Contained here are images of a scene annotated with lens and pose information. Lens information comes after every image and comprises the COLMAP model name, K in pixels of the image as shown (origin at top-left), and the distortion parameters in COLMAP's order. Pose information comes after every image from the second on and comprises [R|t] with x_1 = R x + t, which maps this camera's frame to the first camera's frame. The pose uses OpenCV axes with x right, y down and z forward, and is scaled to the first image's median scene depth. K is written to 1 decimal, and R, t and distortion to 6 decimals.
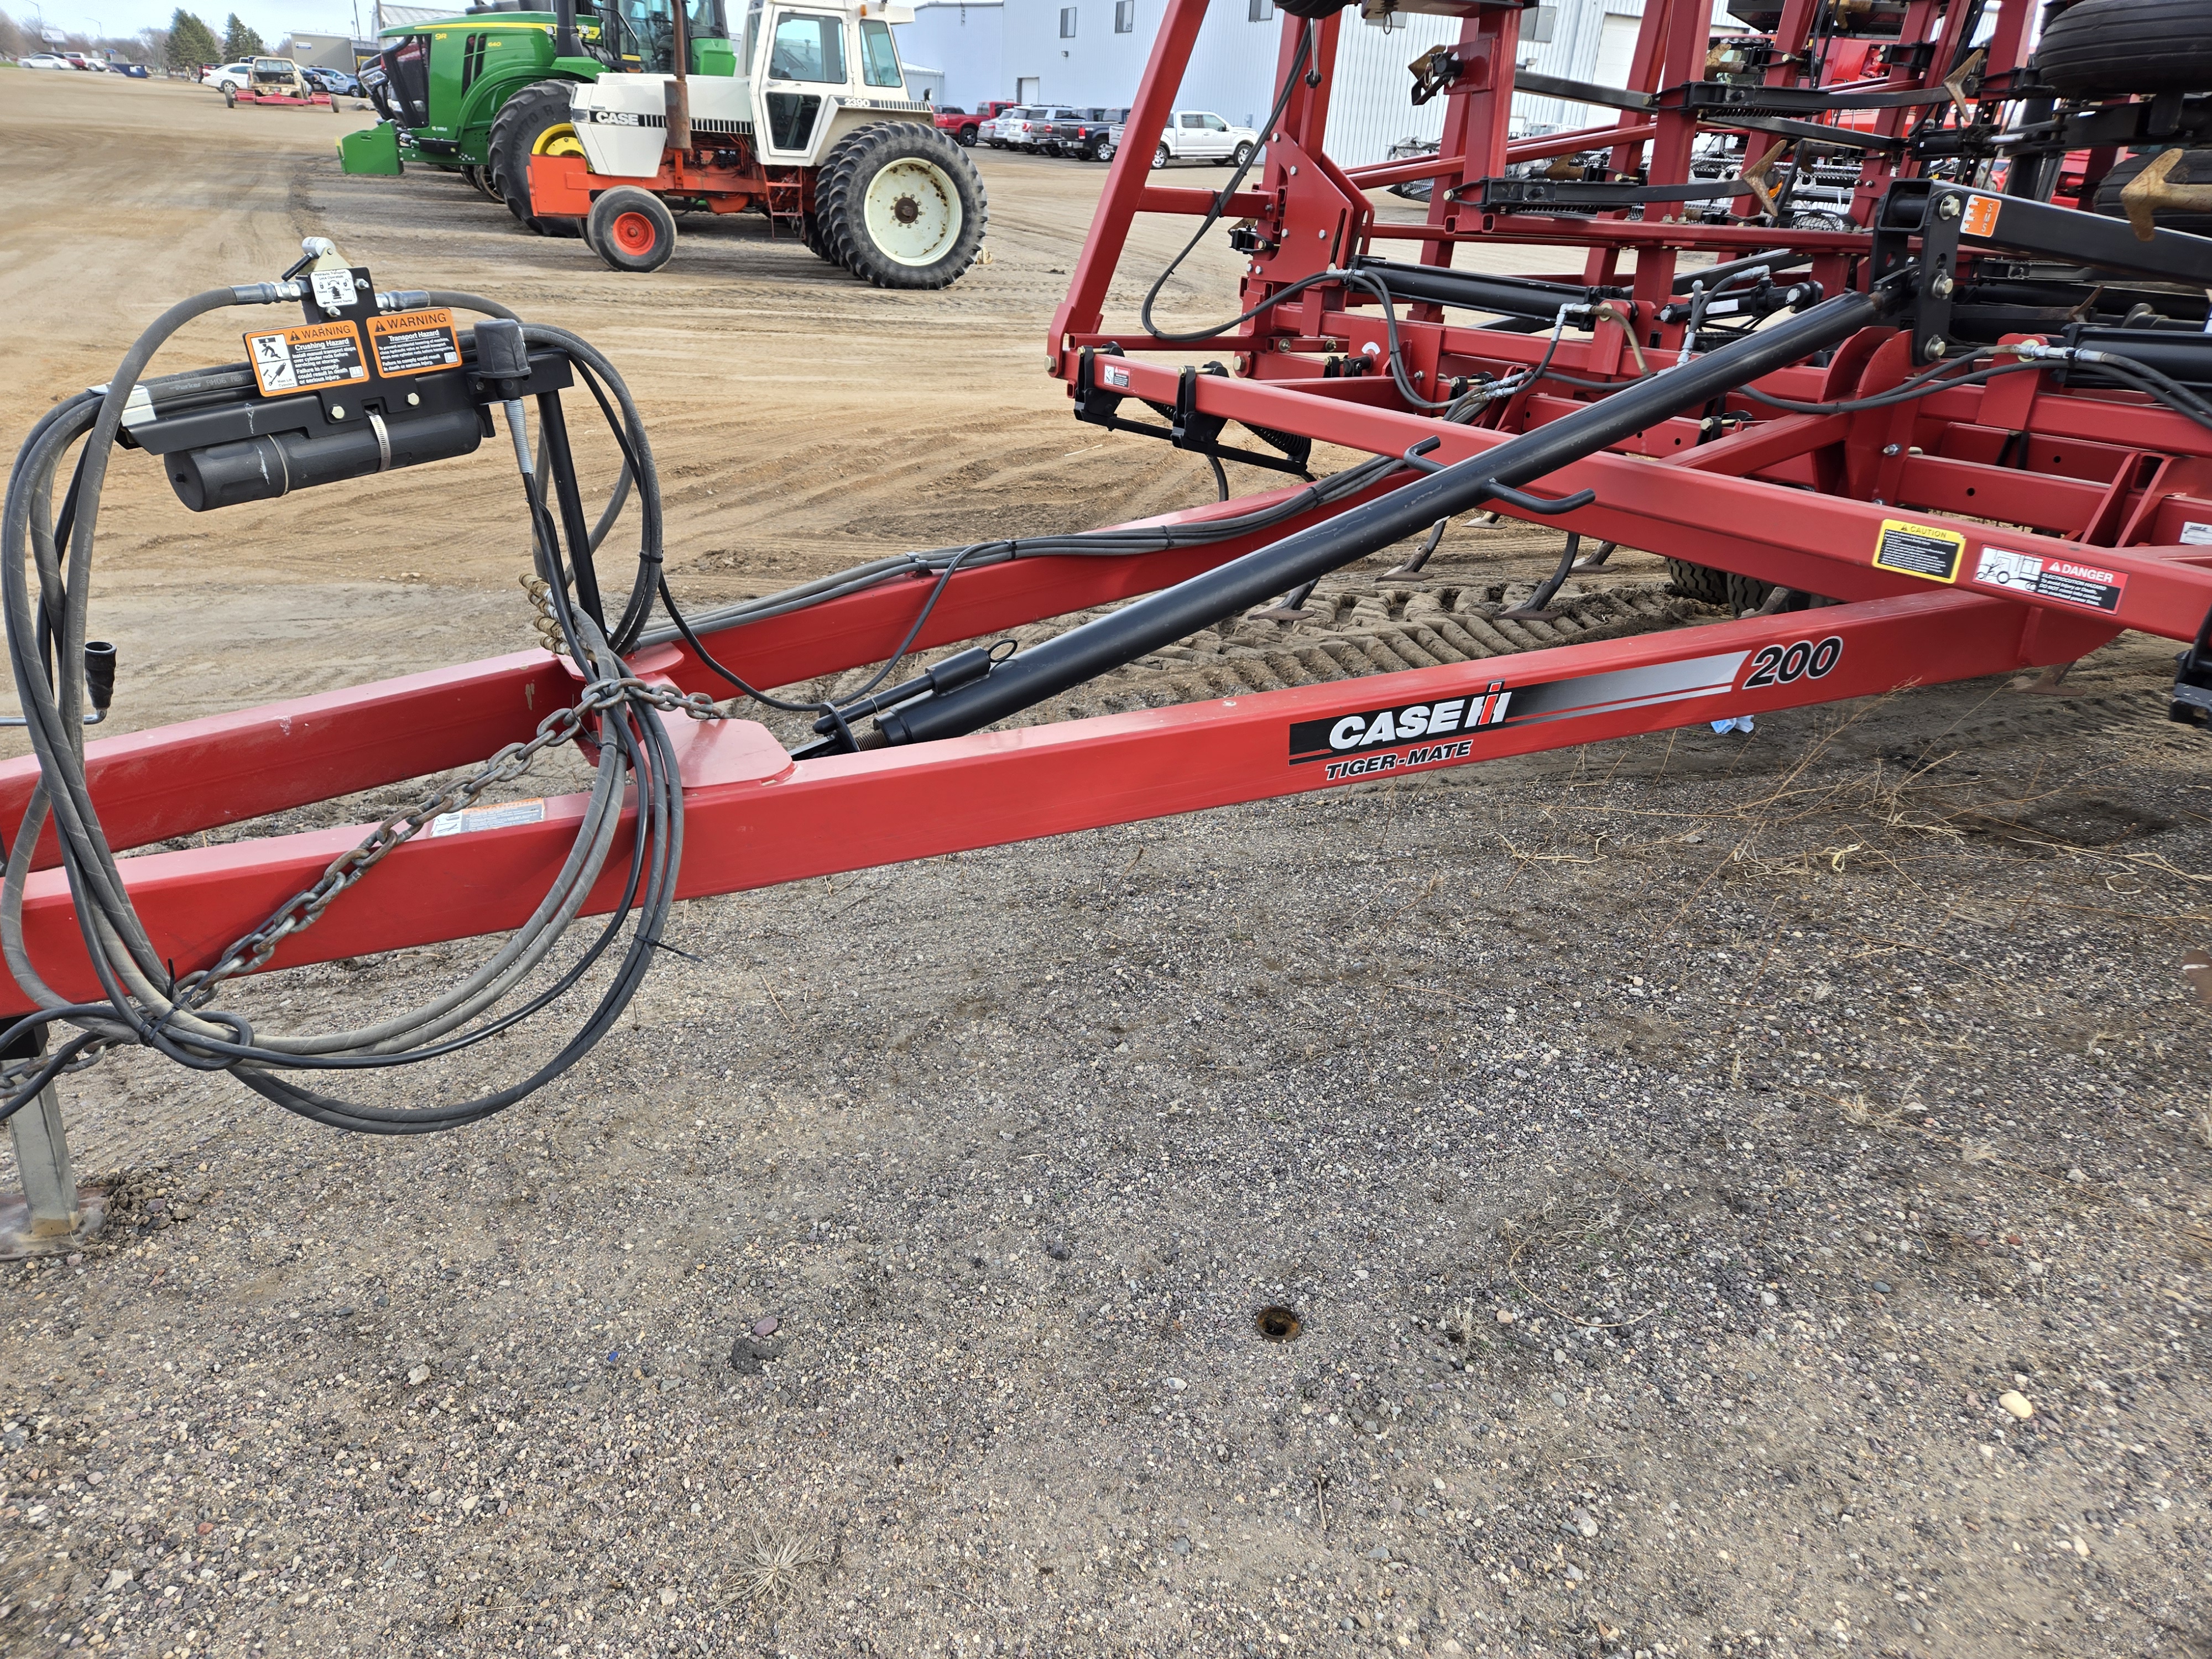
lens RADIAL K [[1409.4, 0, 1097.6], [0, 1409.4, 814.6], [0, 0, 1]] dist [0.076384, -0.053225]
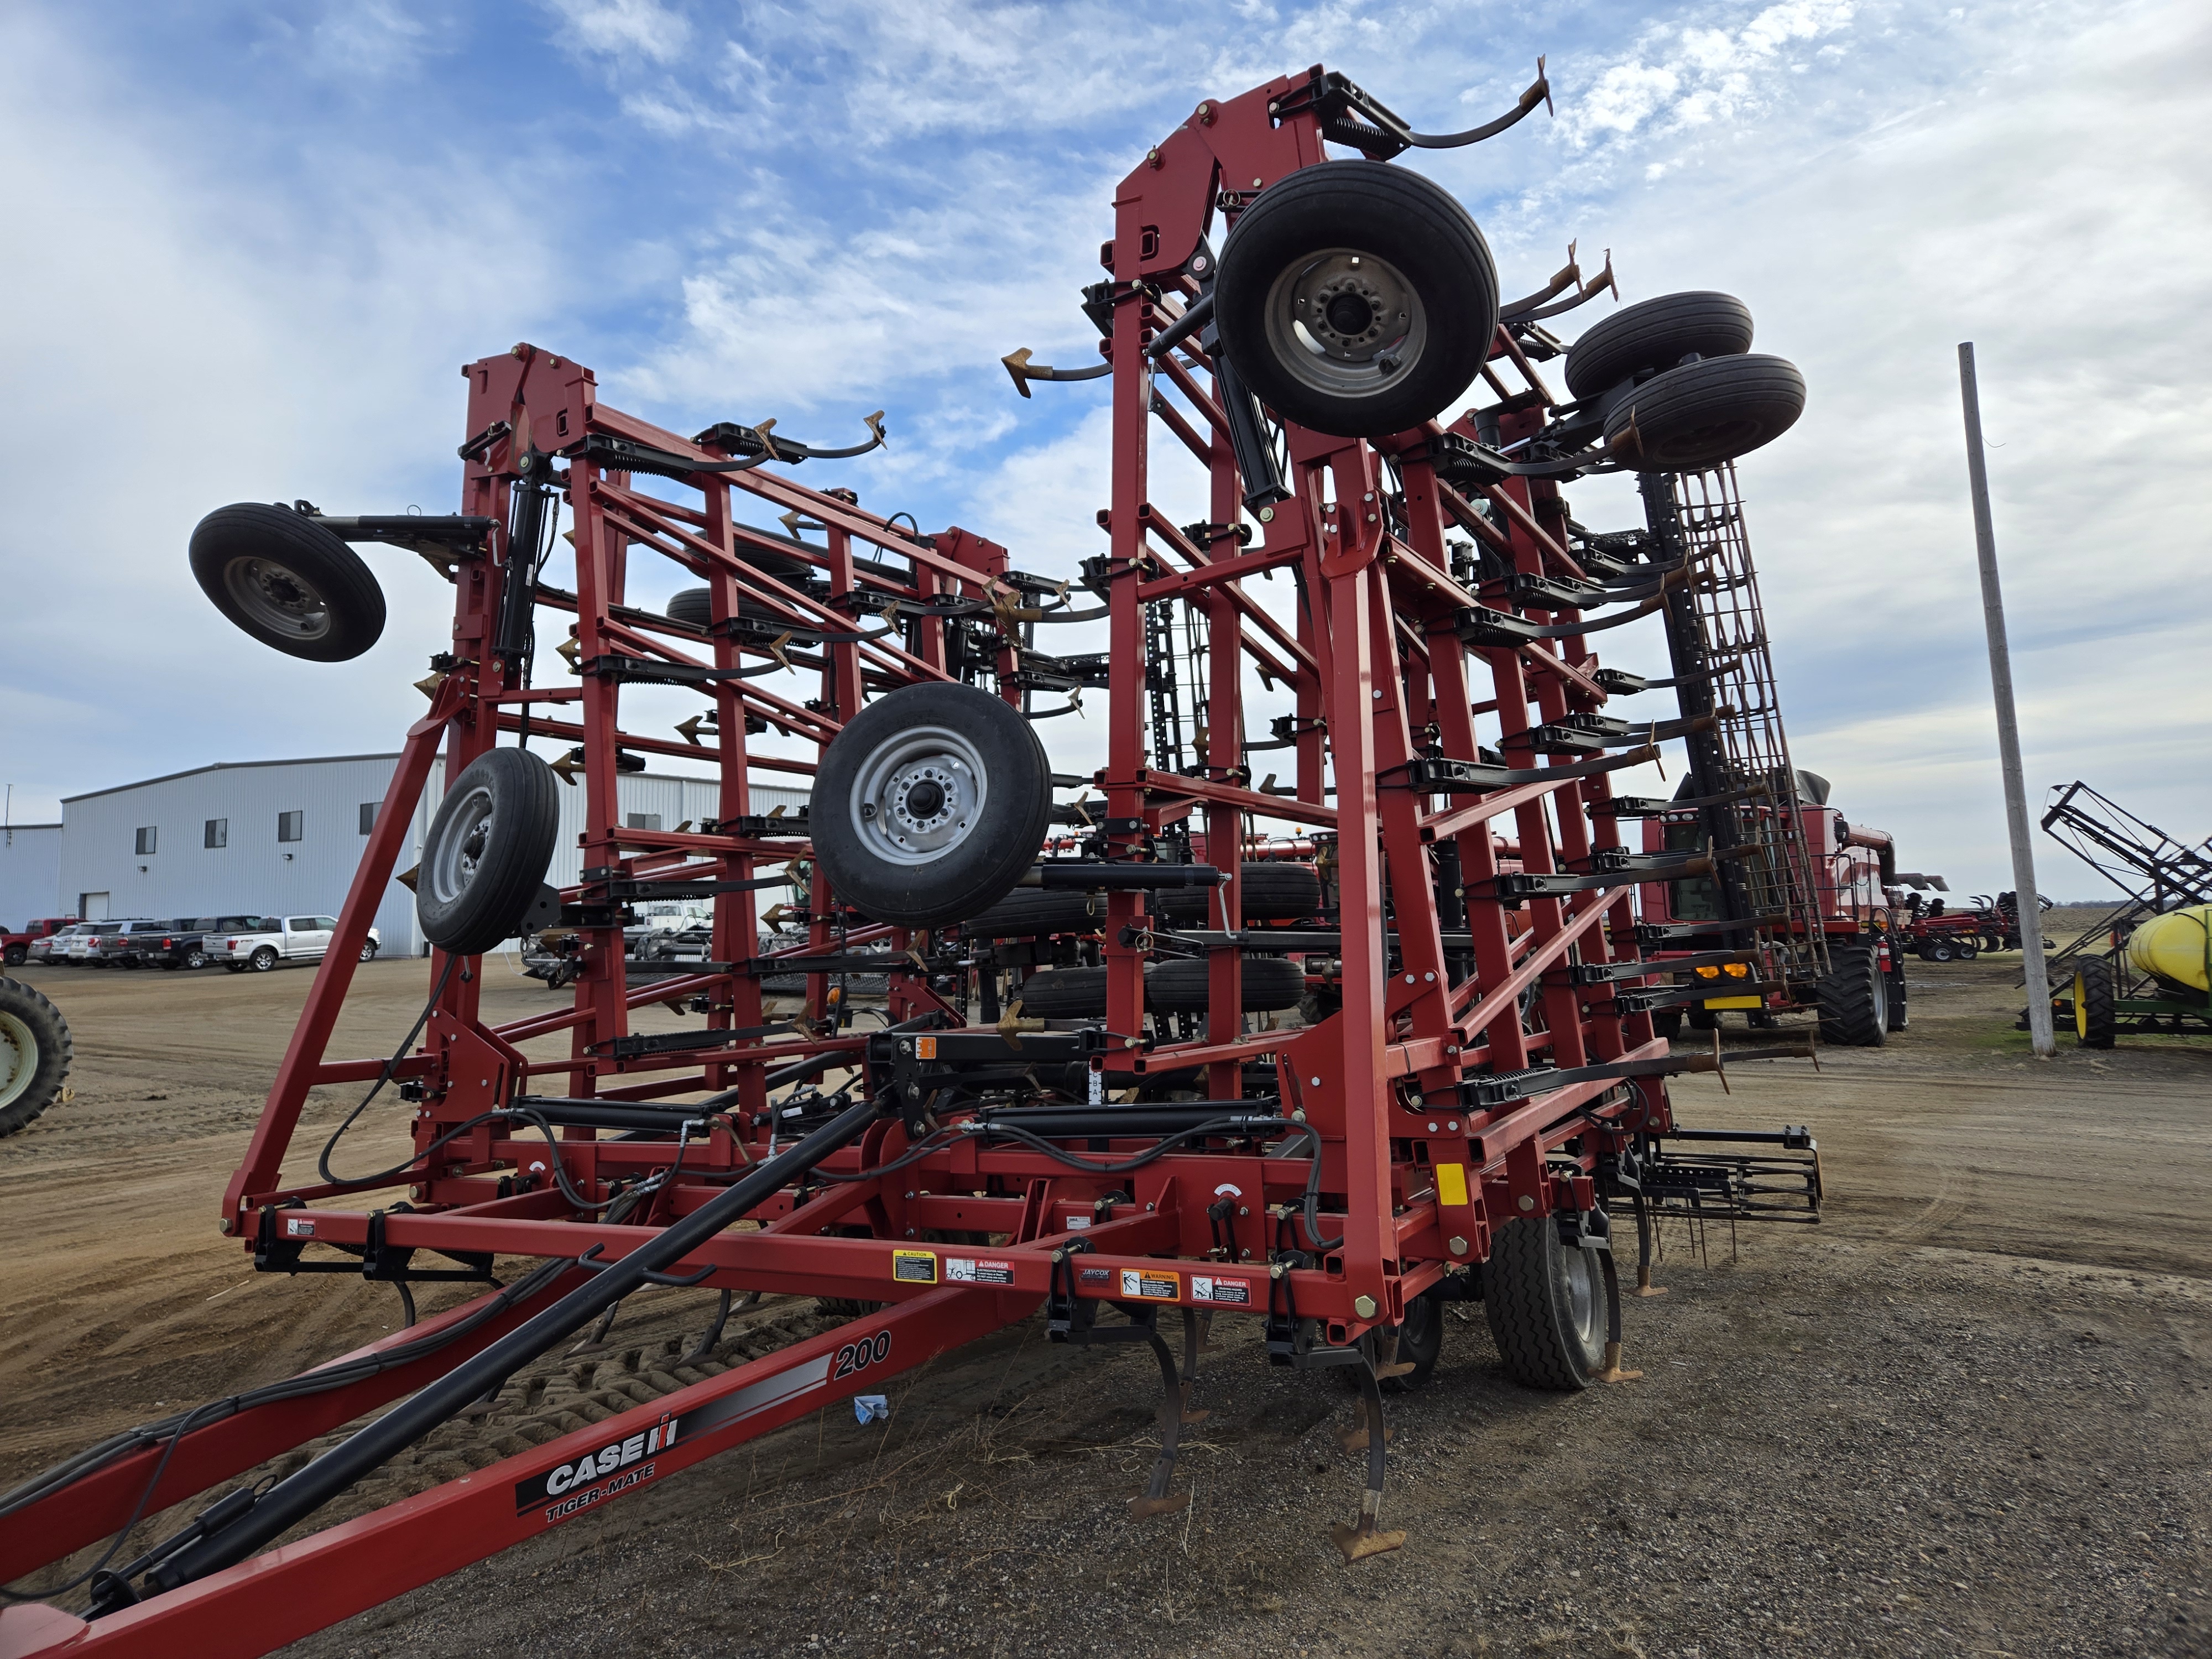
lens RADIAL K [[1409.4, 0, 1097.6], [0, 1409.4, 814.6], [0, 0, 1]] dist [0.076384, -0.053225]
pose [[0.842160, -0.013398, 0.539062, -0.071526], [0.274384, 0.871239, -0.407008, 0.050885], [-0.464199, 0.490675, 0.737399, -0.329607]]
